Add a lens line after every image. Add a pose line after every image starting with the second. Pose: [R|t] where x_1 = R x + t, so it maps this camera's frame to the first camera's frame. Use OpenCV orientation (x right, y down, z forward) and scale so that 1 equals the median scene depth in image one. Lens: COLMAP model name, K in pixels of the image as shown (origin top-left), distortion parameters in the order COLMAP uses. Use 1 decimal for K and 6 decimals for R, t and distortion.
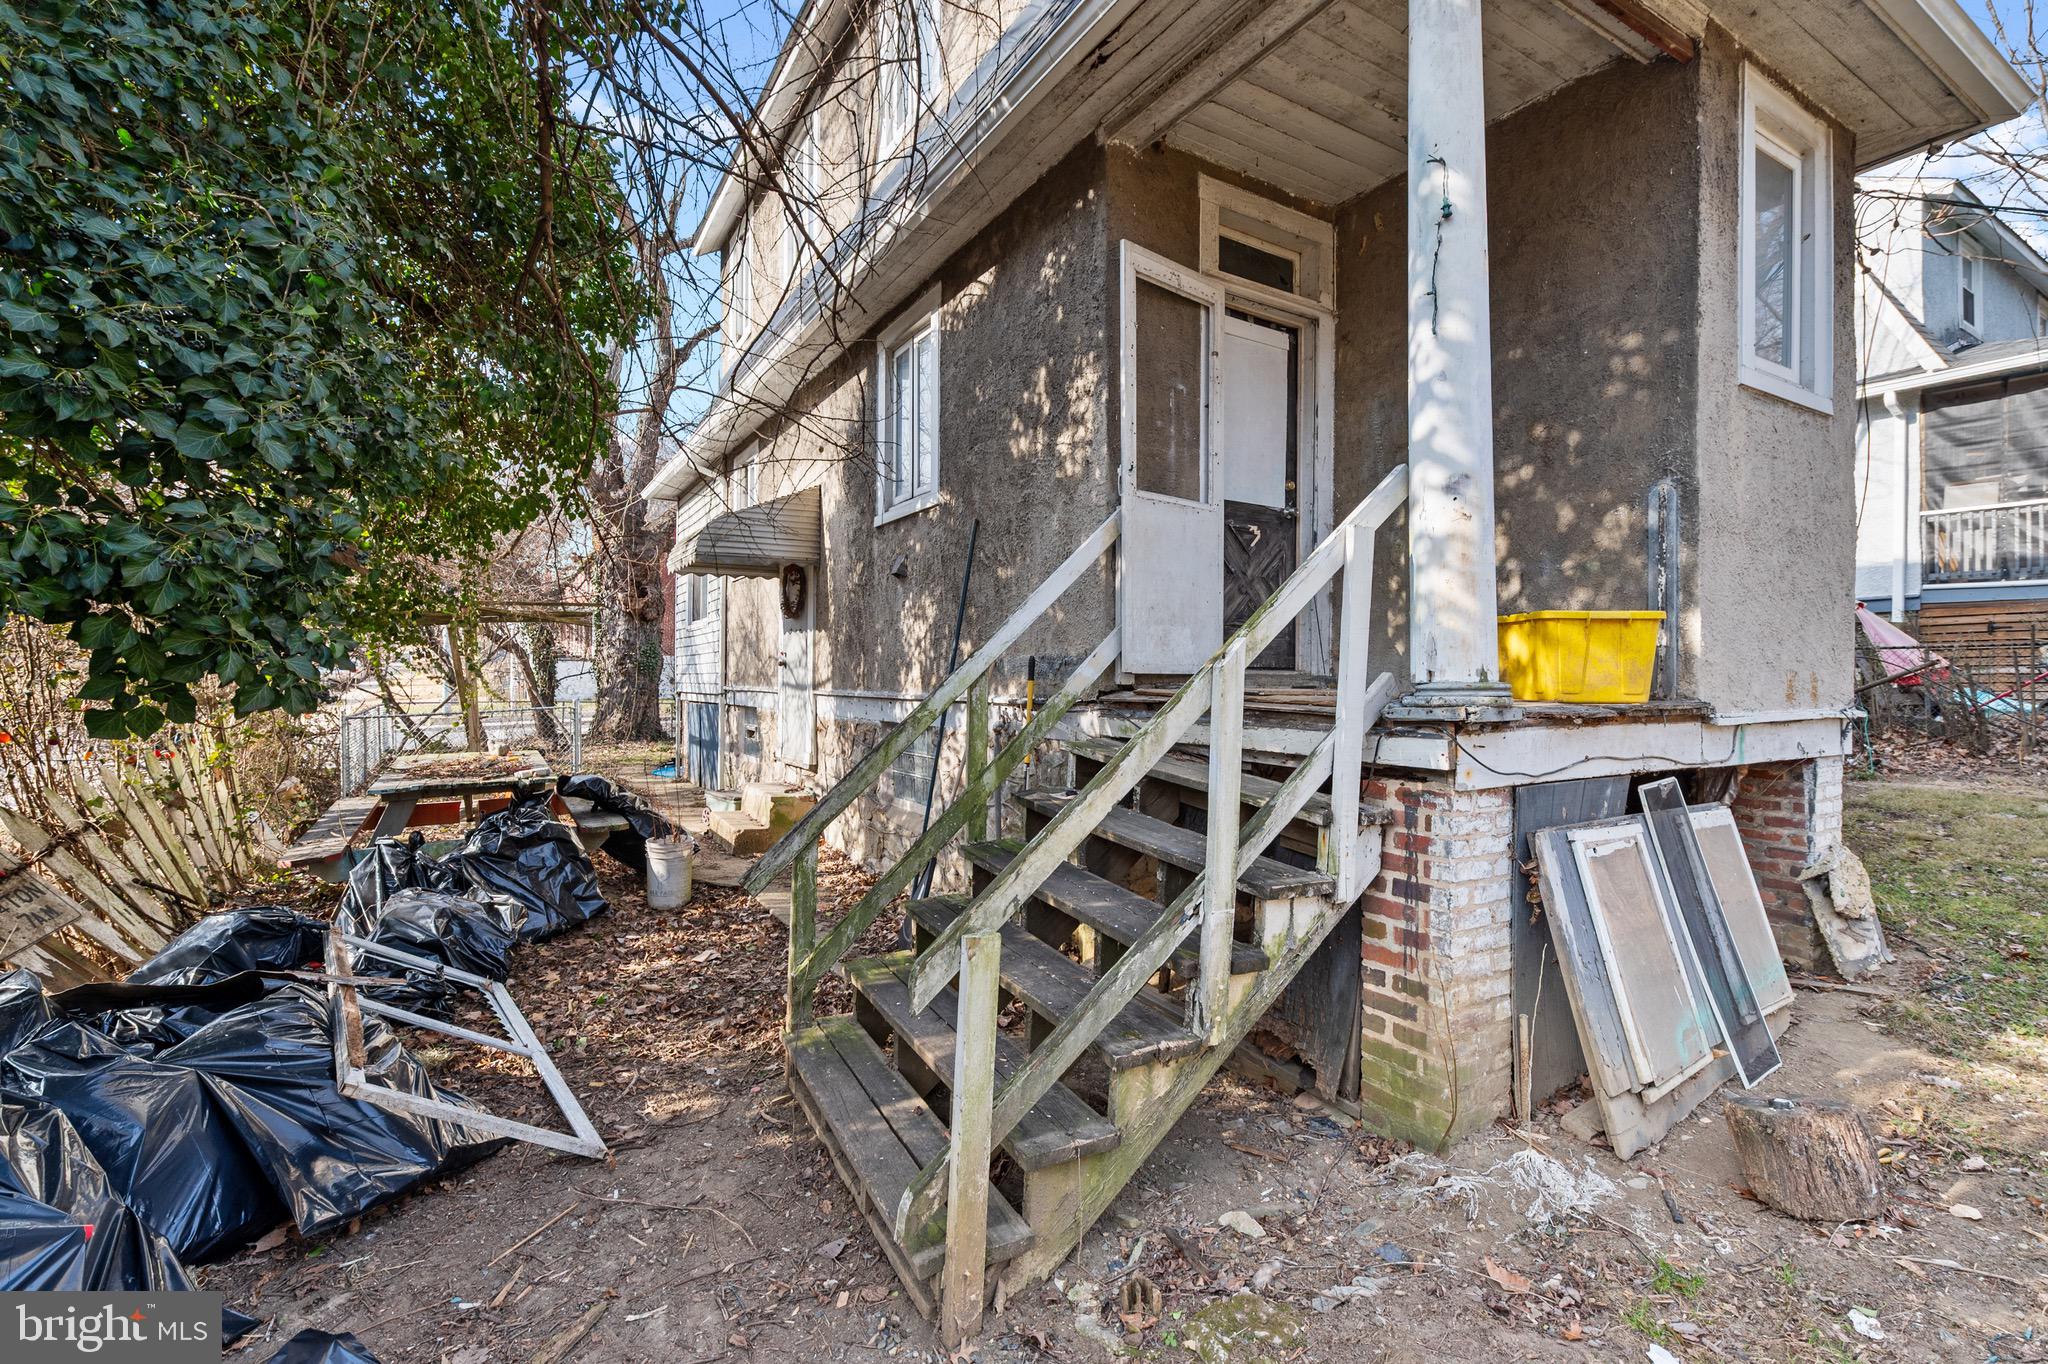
lens RADIAL K [[914.7, 0, 1031.3], [0, 914.7, 675.8], [0, 0, 1]] dist [-0.001059, -0.000084]
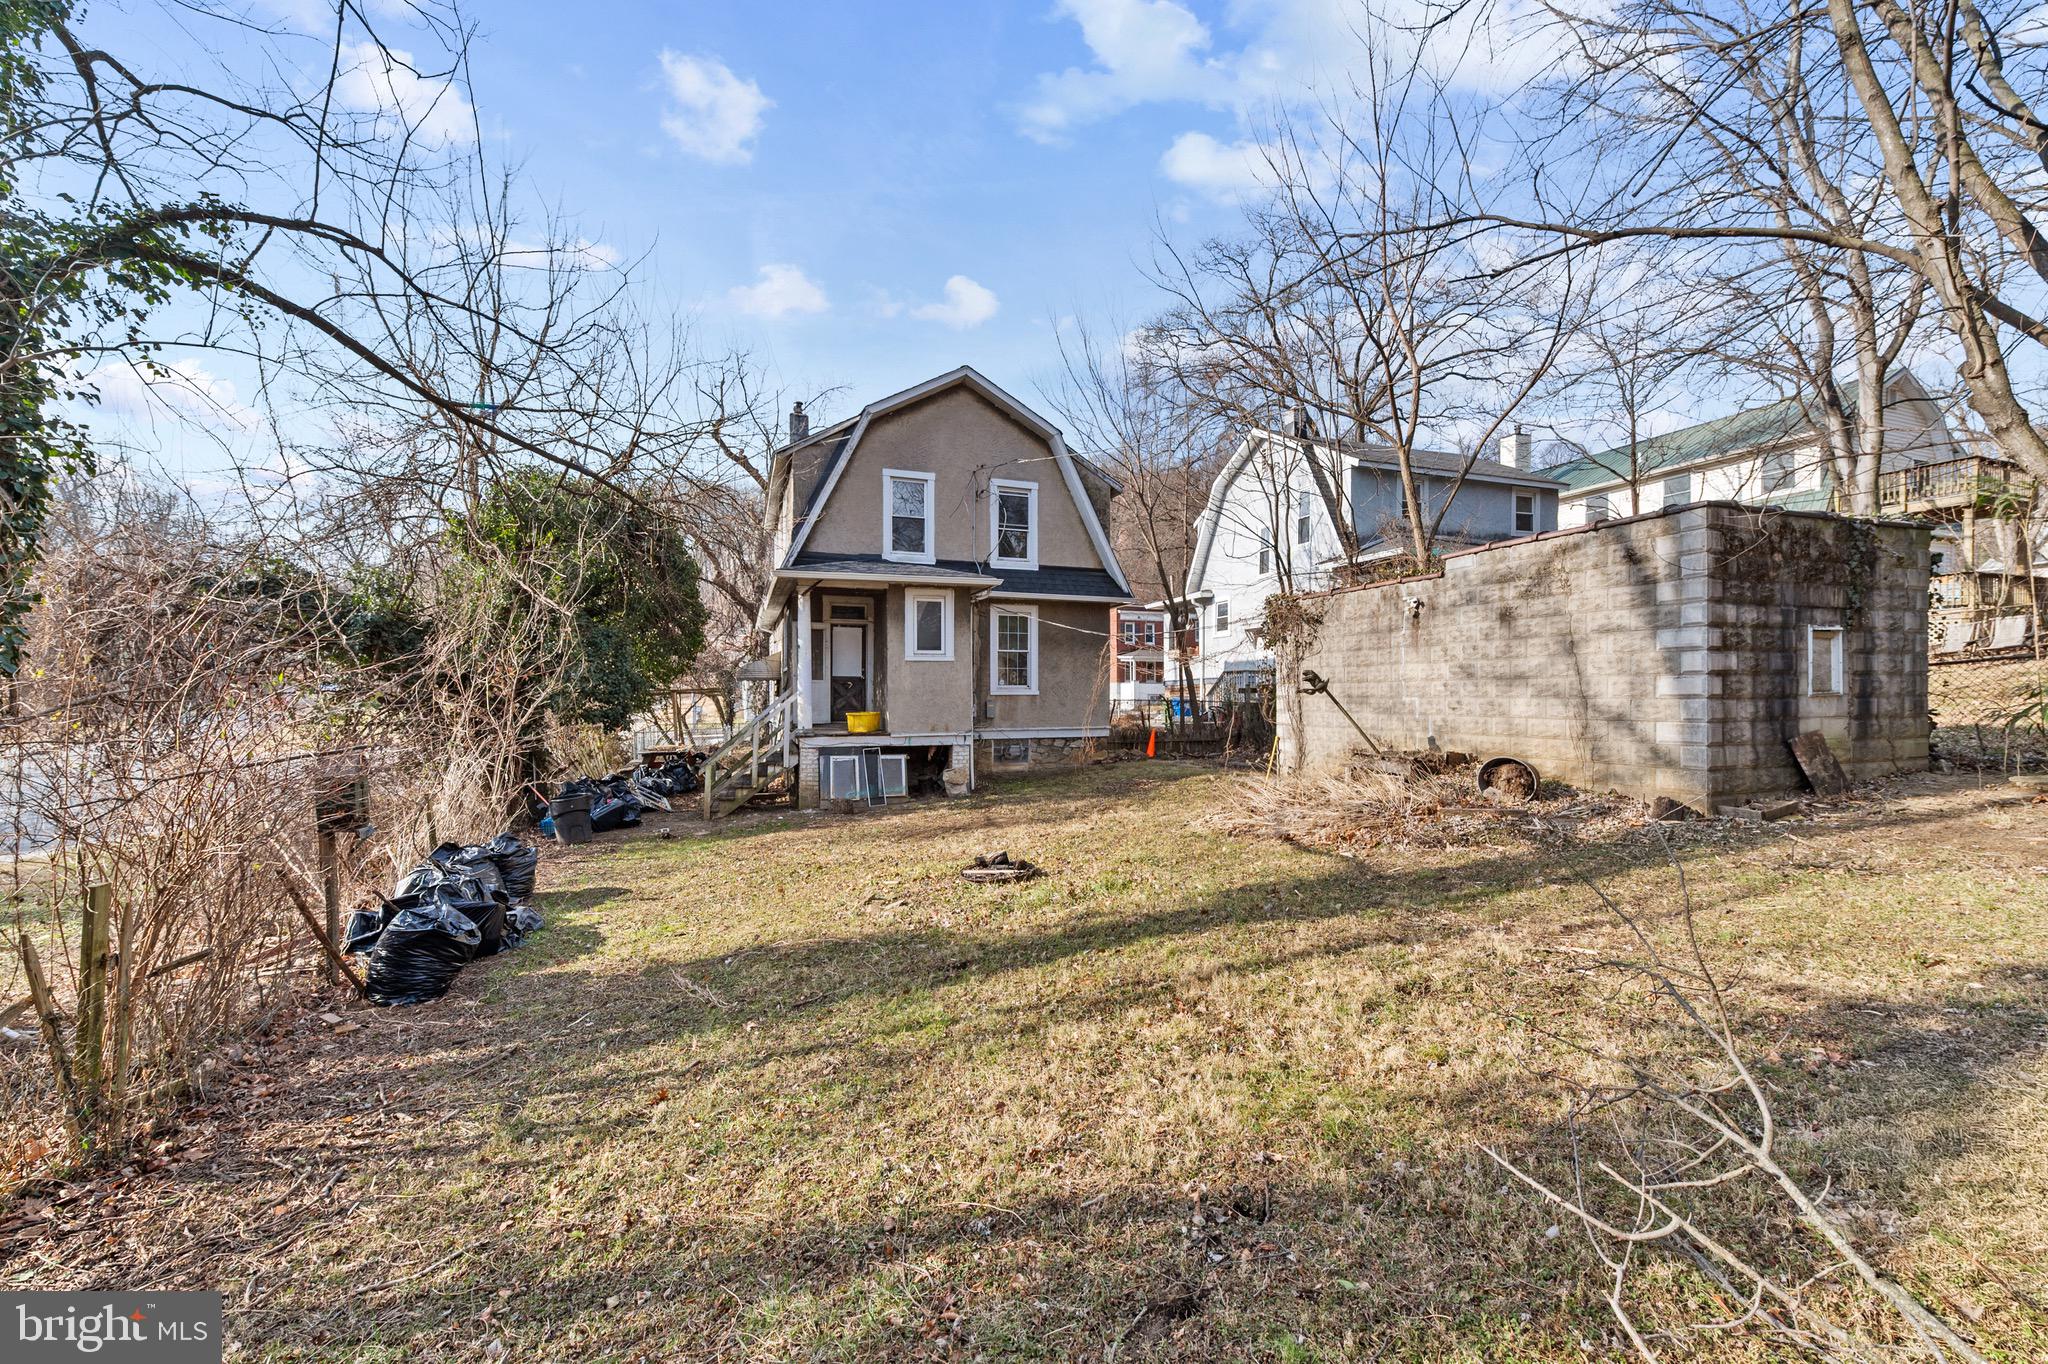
lens RADIAL K [[816.3, 0, 1016.8], [0, 816.3, 691.1], [0, 0, 1]] dist [-0.000252, 0.000059]
pose [[0.977696, -0.009457, -0.209814, 1.648112], [0.008983, 0.999954, -0.003211, -0.117701], [0.209835, 0.001255, 0.977736, -2.146894]]
